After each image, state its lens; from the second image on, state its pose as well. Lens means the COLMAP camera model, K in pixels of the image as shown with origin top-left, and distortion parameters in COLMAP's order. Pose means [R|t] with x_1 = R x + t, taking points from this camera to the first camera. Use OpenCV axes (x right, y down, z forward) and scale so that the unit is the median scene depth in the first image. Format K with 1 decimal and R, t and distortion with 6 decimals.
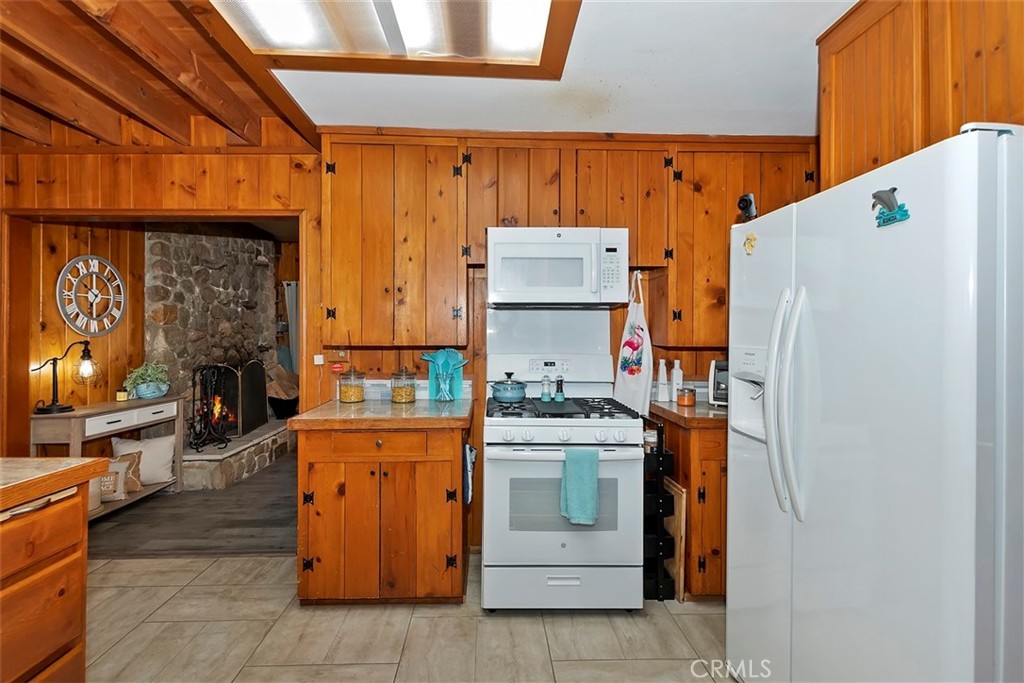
lens RADIAL K [[450.3, 0, 515.9], [0, 450.3, 333.2], [0, 0, 1]] dist [-0.001205, -0.000524]
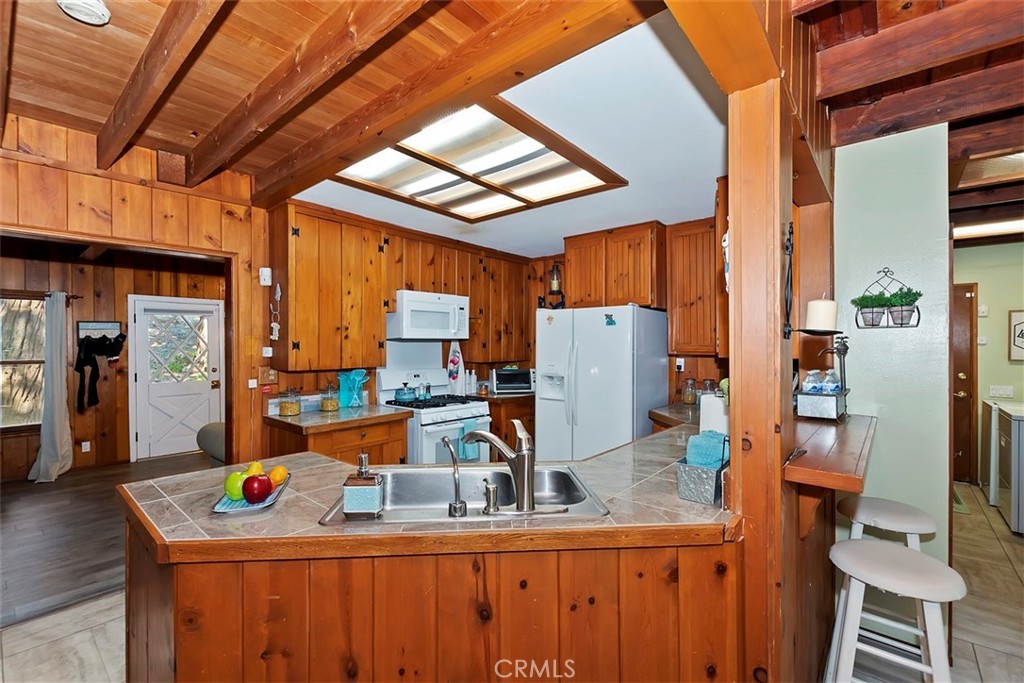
lens RADIAL K [[450.3, 0, 508.2], [0, 450.3, 345.0], [0, 0, 1]] dist [-0.001205, -0.000524]
pose [[0.667355, -0.006475, 0.744712, -0.952795], [0.005877, 0.999977, 0.003428, -0.046202], [-0.744717, 0.002089, 0.667377, -0.298455]]
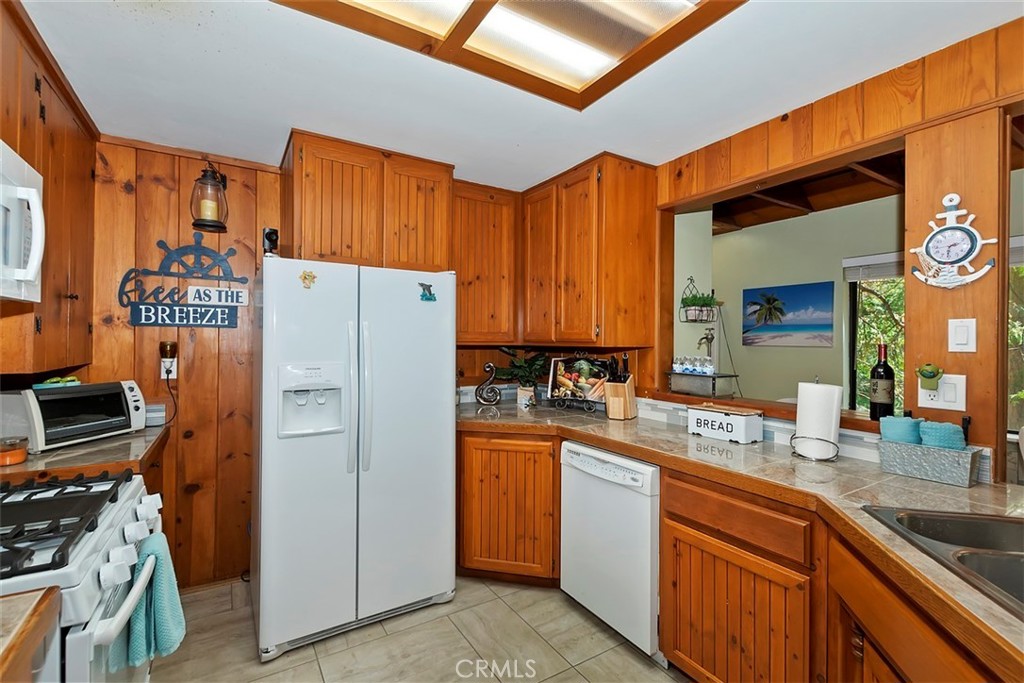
lens RADIAL K [[450.3, 0, 513.6], [0, 450.3, 340.9], [0, 0, 1]] dist [-0.001205, -0.000524]
pose [[-0.508536, -0.009695, 0.860986, -0.556504], [-0.010468, 0.999932, 0.005077, -0.025110], [-0.860977, -0.006431, -0.508603, 0.756965]]
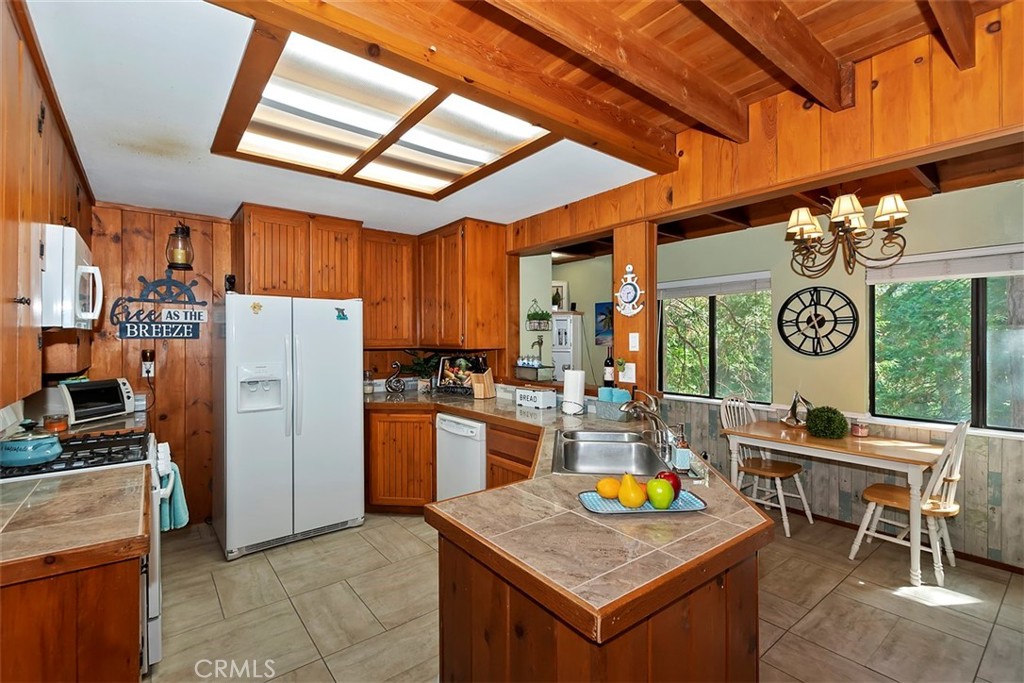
lens RADIAL K [[450.3, 0, 512.3], [0, 450.3, 339.0], [0, 0, 1]] dist [-0.001205, -0.000524]
pose [[-0.605017, -0.003634, 0.796204, -1.076109], [-0.000083, 0.999990, 0.004502, -0.049308], [-0.796212, 0.002658, -0.605012, 0.853509]]
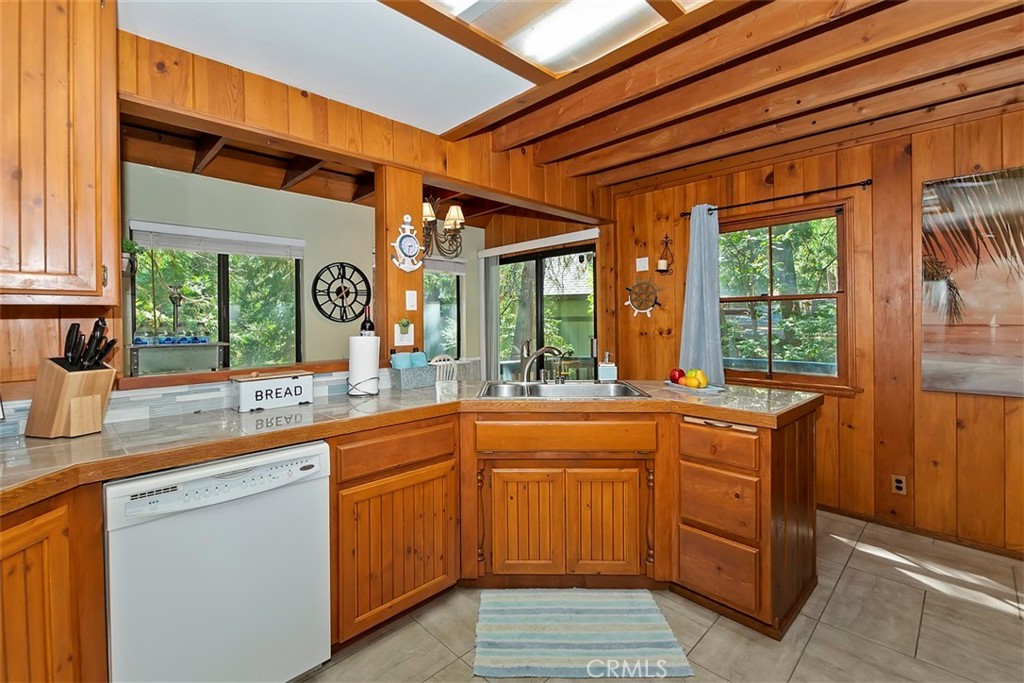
lens RADIAL K [[450.3, 0, 495.3], [0, 450.3, 325.7], [0, 0, 1]] dist [-0.001205, -0.000524]
pose [[-0.742218, 0.010983, -0.670069, 0.242787], [0.006683, 0.999937, 0.008988, 0.015507], [0.670125, 0.002193, -0.742245, 0.822370]]
